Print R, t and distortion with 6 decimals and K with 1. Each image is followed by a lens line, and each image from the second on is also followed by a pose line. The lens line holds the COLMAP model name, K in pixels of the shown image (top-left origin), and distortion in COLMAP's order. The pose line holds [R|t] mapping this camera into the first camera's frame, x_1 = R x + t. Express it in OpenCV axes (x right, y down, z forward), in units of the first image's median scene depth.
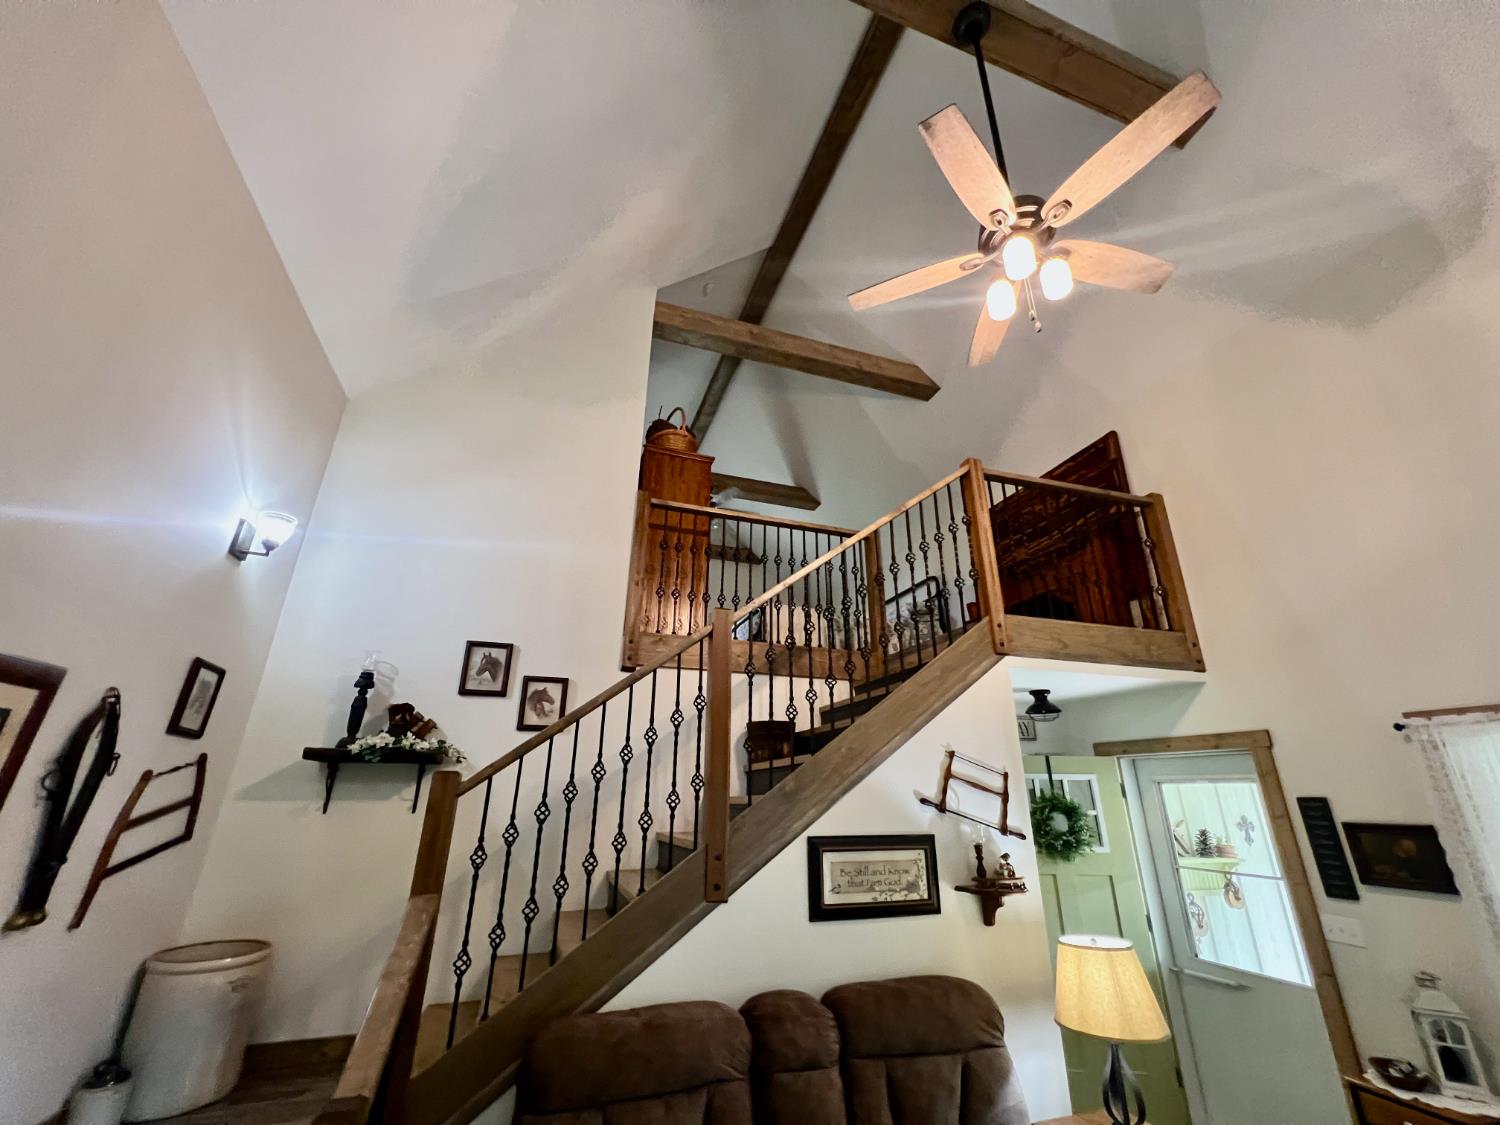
lens RADIAL K [[598.3, 0, 750.0], [0, 598.3, 562.5], [0, 0, 1]] dist [-0.003187, 0.000674]
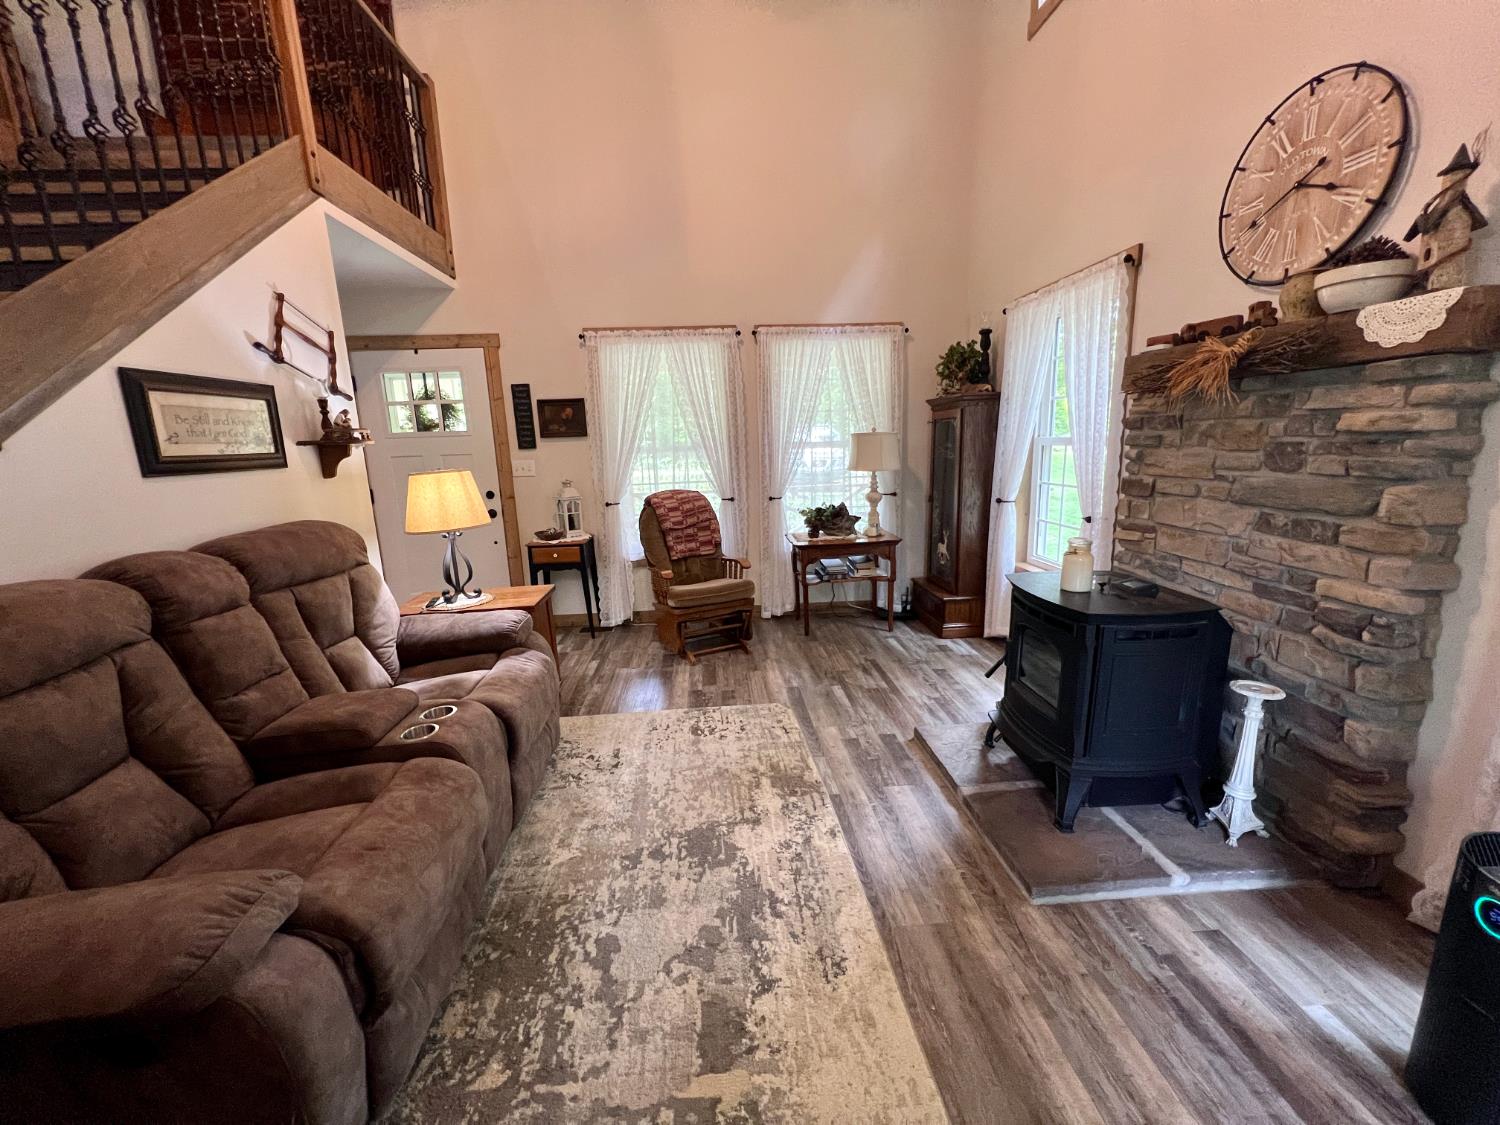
lens RADIAL K [[598.3, 0, 750.0], [0, 598.3, 562.5], [0, 0, 1]] dist [-0.003187, 0.000674]
pose [[0.248534, -0.214299, 0.944620, -0.390493], [-0.313220, 0.905044, 0.287730, 0.228858], [-0.916583, -0.367384, 0.157812, 0.149693]]
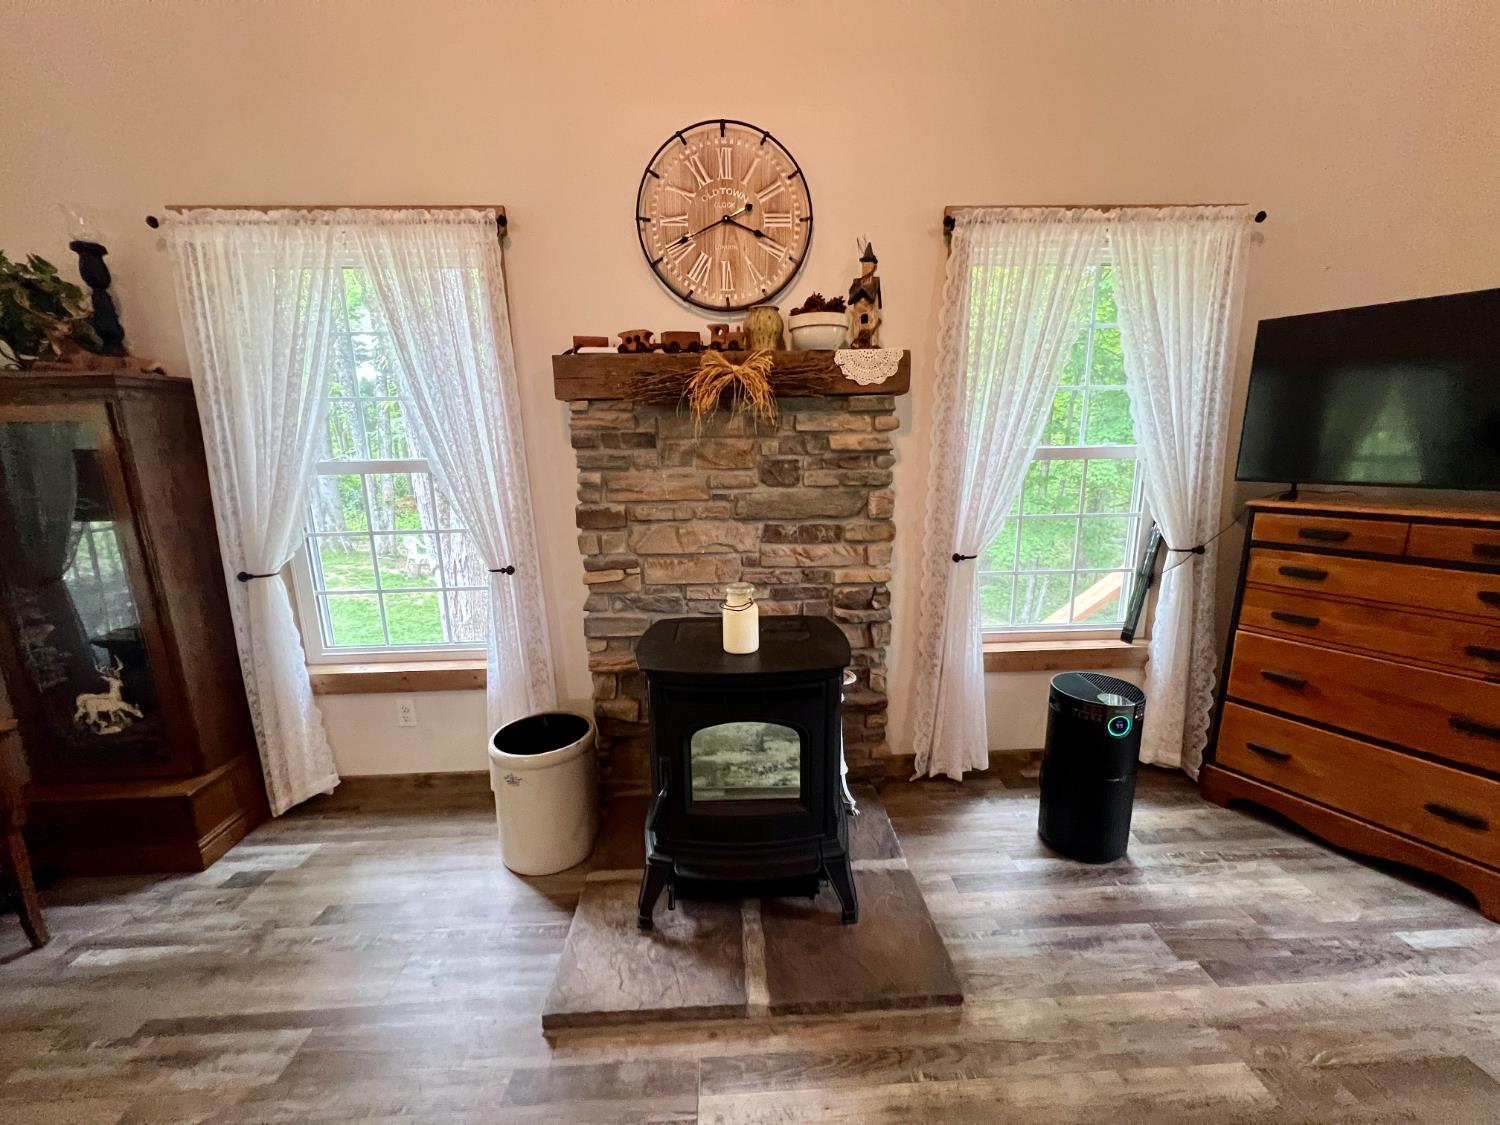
lens RADIAL K [[598.3, 0, 750.0], [0, 598.3, 562.5], [0, 0, 1]] dist [-0.003187, 0.000674]
pose [[-0.961307, -0.051248, 0.270671, 0.294715], [-0.093161, 0.985132, -0.144346, 0.355687], [-0.259250, -0.163976, -0.951789, 0.471407]]
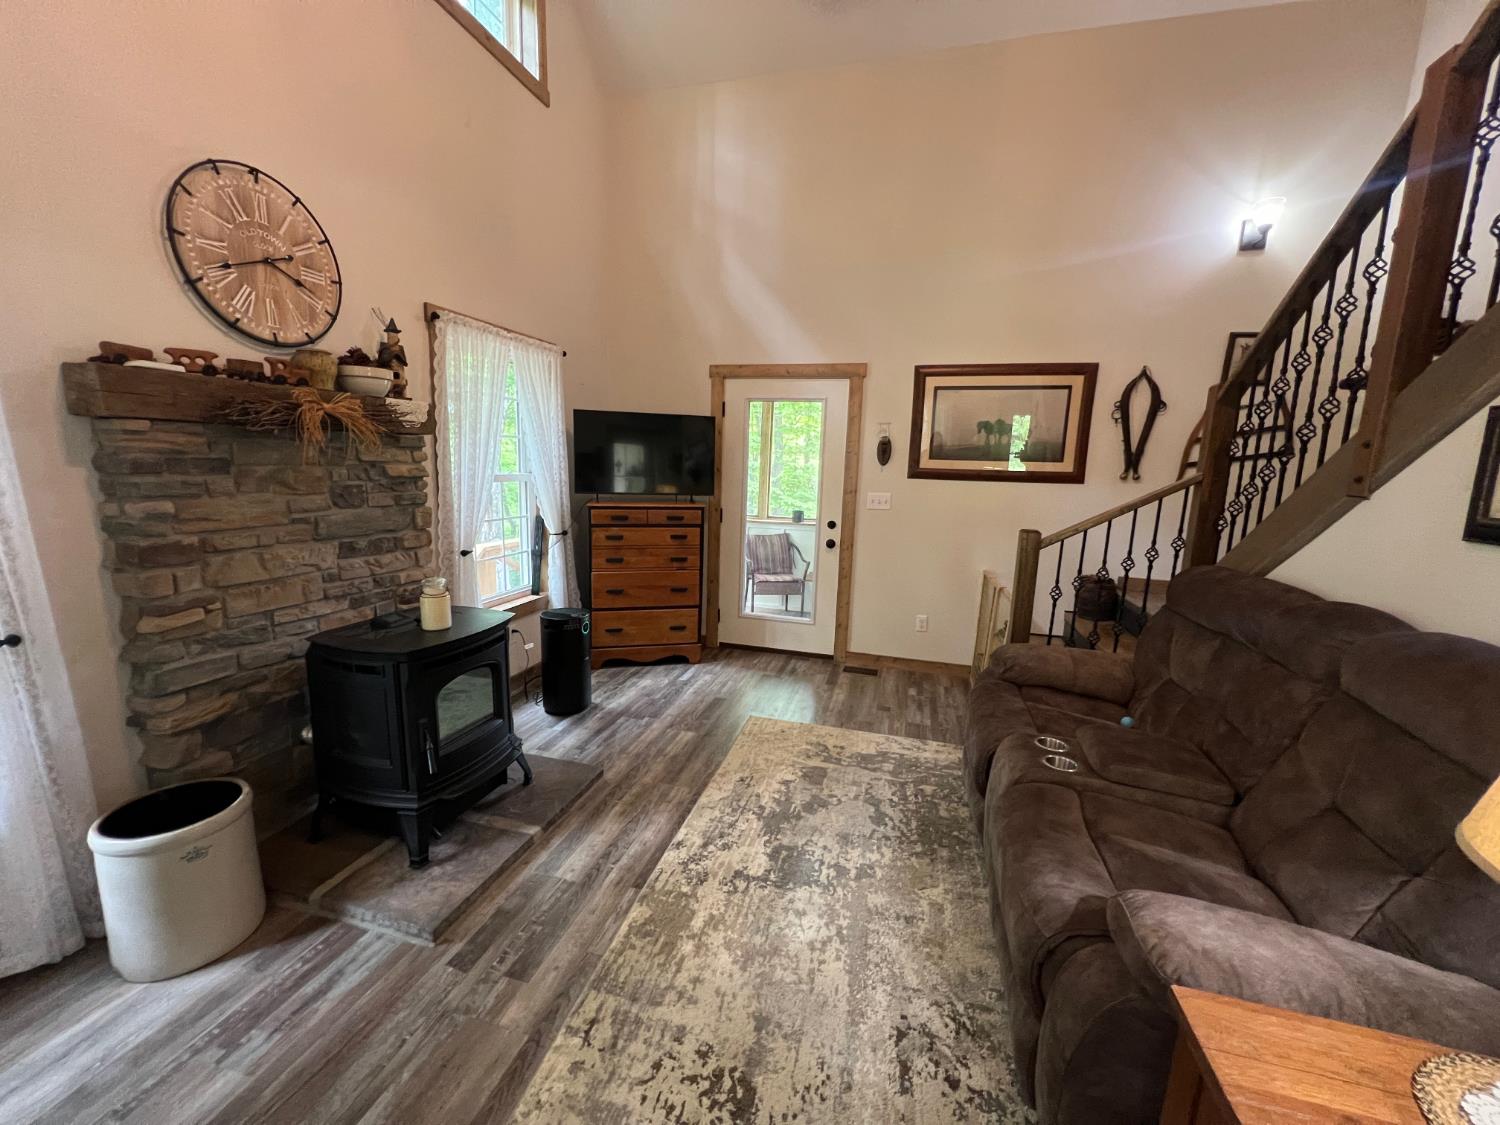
lens RADIAL K [[598.3, 0, 750.0], [0, 598.3, 562.5], [0, 0, 1]] dist [-0.003187, 0.000674]
pose [[-0.558569, 0.109840, -0.822153, 0.900387], [0.261641, 0.963922, -0.048978, 0.423399], [0.787112, -0.242467, -0.567155, 0.701687]]
